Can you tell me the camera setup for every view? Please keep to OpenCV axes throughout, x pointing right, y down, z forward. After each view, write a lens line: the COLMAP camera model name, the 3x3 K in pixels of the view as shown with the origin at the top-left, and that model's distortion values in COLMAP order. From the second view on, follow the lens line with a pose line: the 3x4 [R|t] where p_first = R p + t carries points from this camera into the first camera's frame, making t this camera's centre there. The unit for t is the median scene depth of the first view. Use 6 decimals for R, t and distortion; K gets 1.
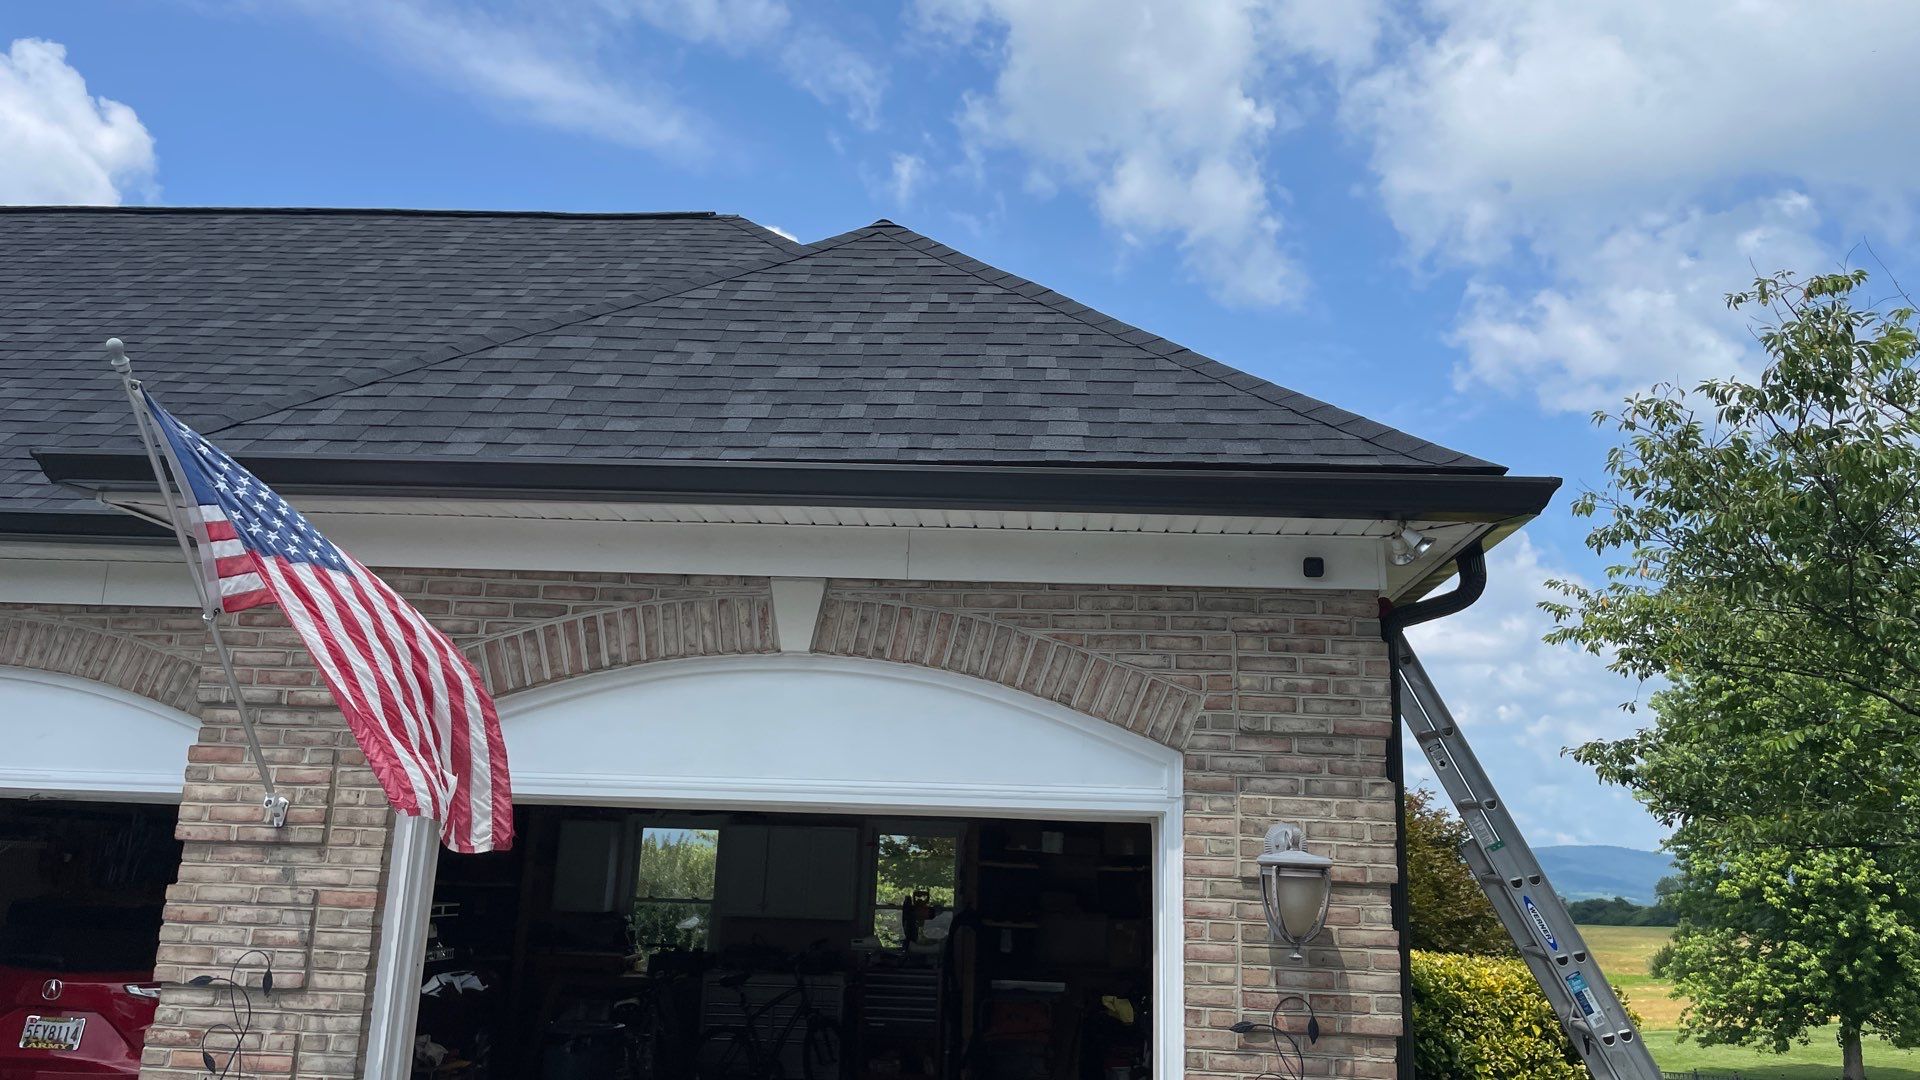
lens RADIAL K [[1376.7, 0, 960.0], [0, 1376.7, 540.0], [0, 0, 1]] dist [0.083407, -0.111765]
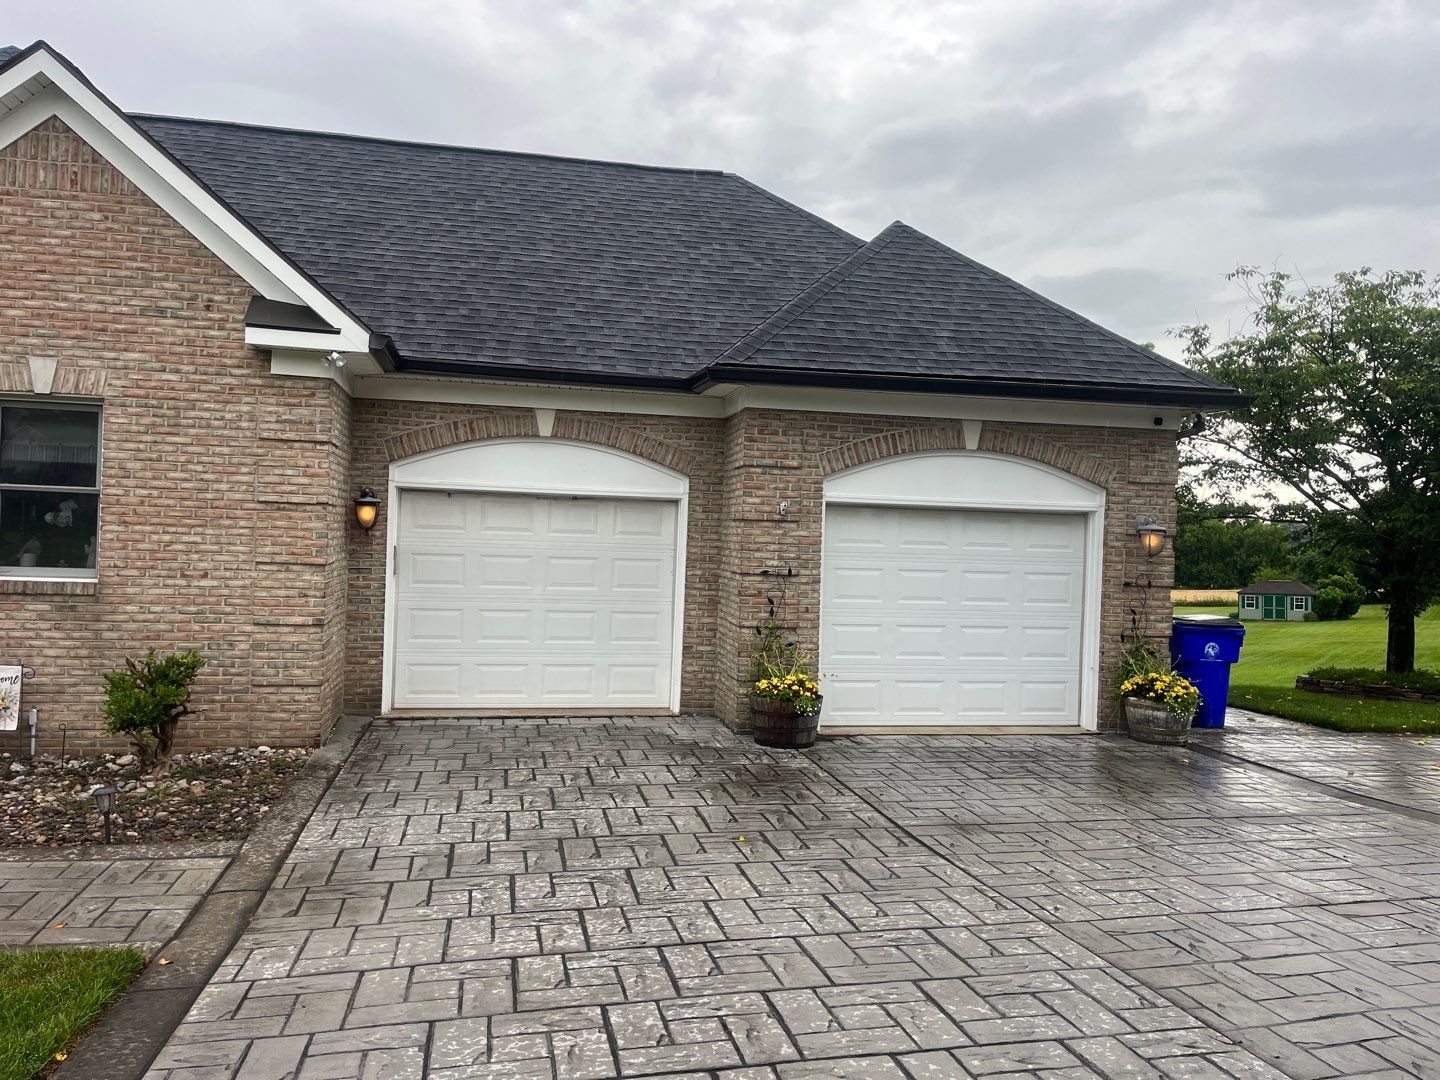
lens RADIAL K [[1090.2, 0, 720.0], [0, 1090.2, 540.0], [0, 0, 1]] dist [0.055036, -0.004234]
pose [[0.971109, -0.002937, 0.238617, -1.058456], [-0.054351, 0.970922, 0.233145, -0.204182], [-0.232364, -0.239379, 0.942711, -0.847562]]
